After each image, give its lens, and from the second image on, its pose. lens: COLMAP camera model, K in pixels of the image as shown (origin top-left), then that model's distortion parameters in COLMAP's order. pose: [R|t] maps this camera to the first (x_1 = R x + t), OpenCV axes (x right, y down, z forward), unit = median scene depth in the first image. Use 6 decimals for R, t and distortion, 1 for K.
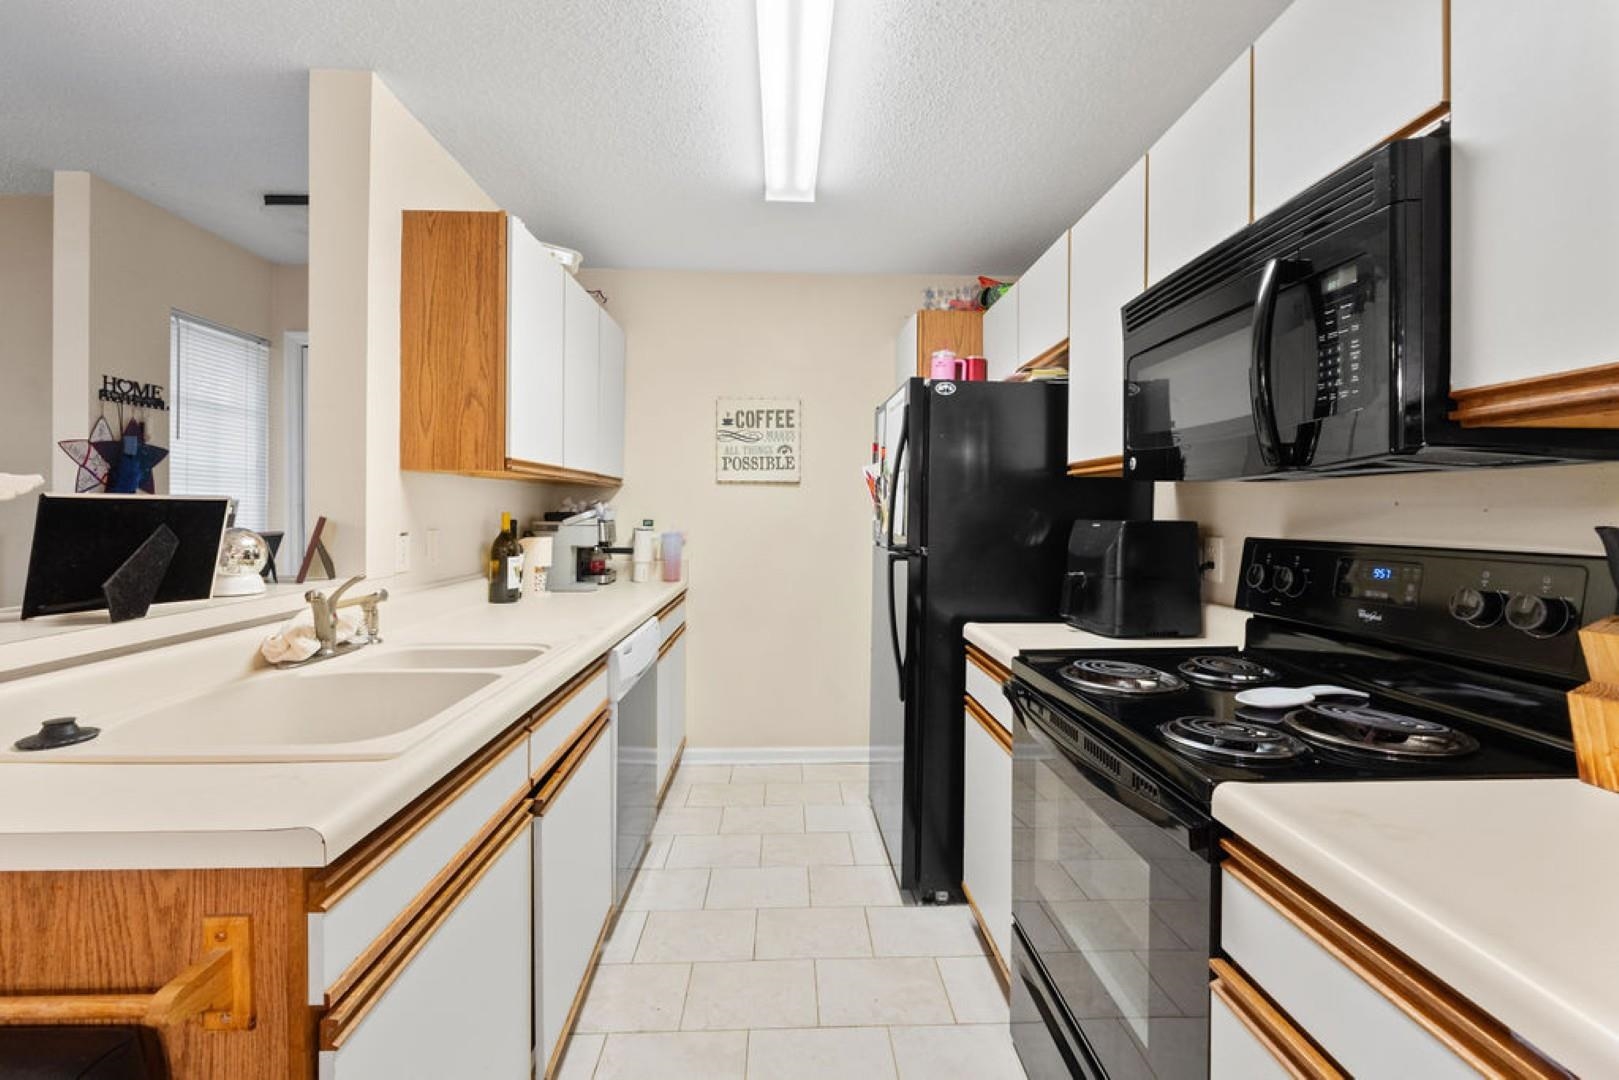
lens RADIAL K [[701.2, 0, 812.6], [0, 701.2, 495.3], [0, 0, 1]] dist [-0.006600, -0.000640]
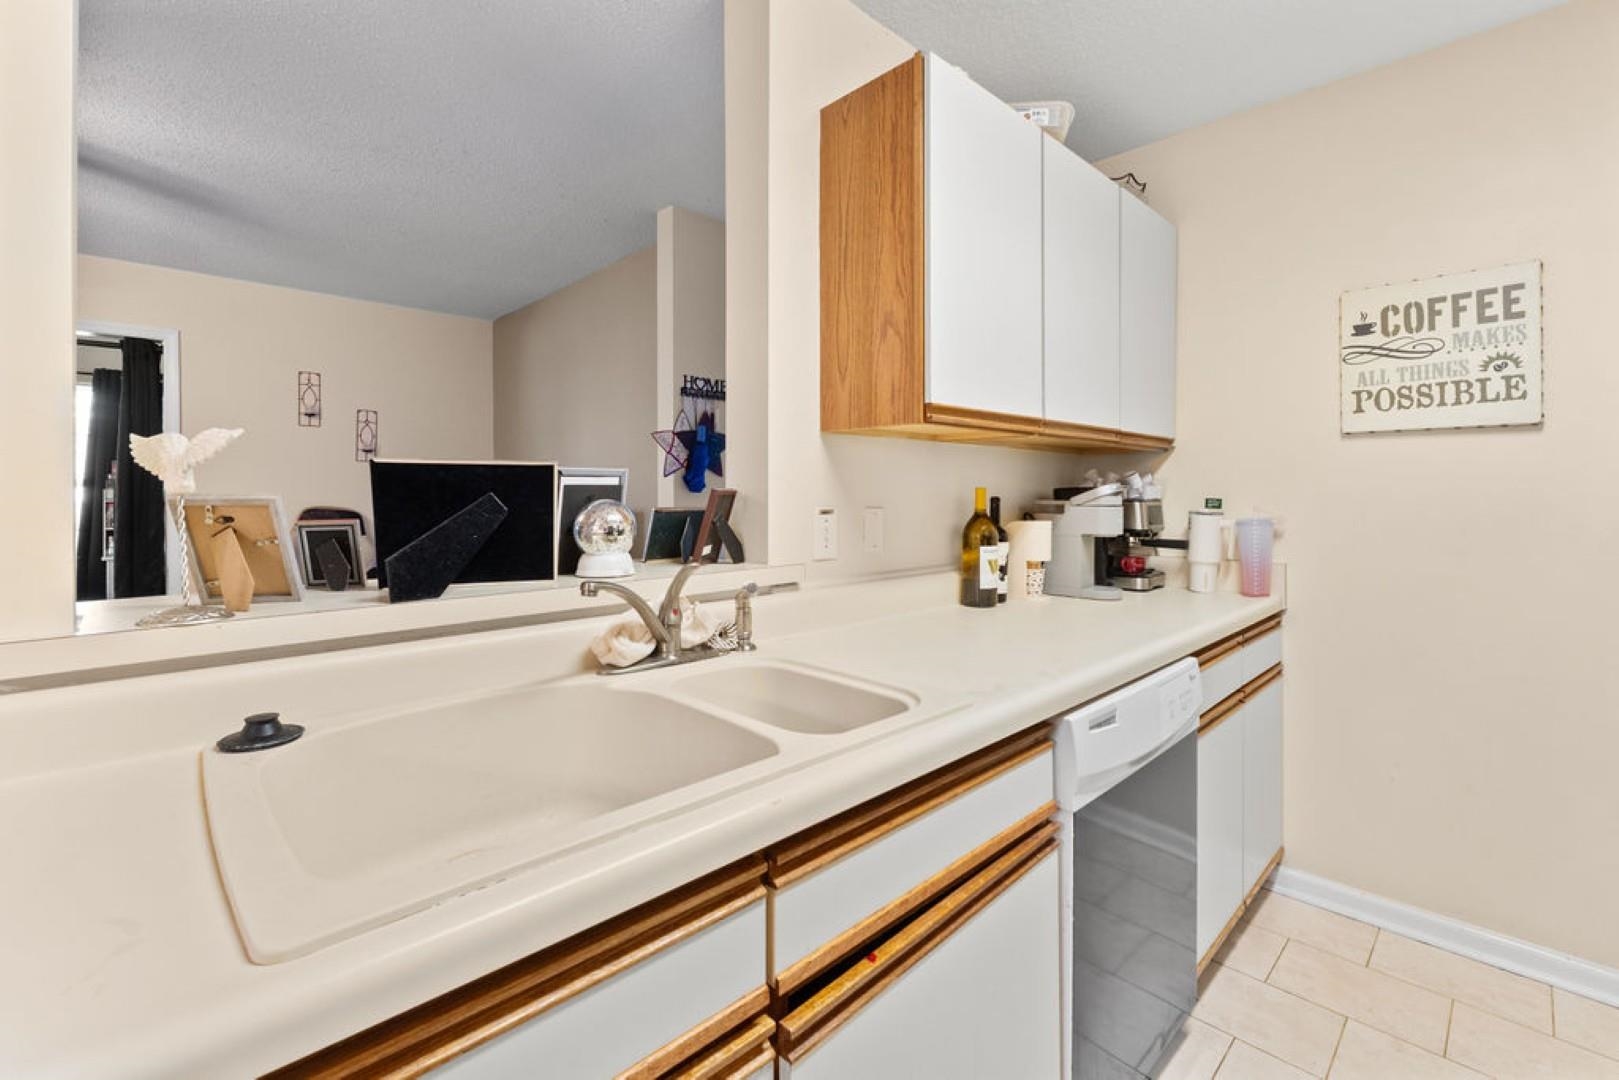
lens RADIAL K [[701.2, 0, 812.6], [0, 701.2, 495.3], [0, 0, 1]] dist [-0.006600, -0.000640]
pose [[0.669777, -0.006503, -0.742534, 0.001636], [0.020583, 0.999740, 0.009810, 0.022719], [0.742277, -0.021854, 0.669736, 0.363635]]
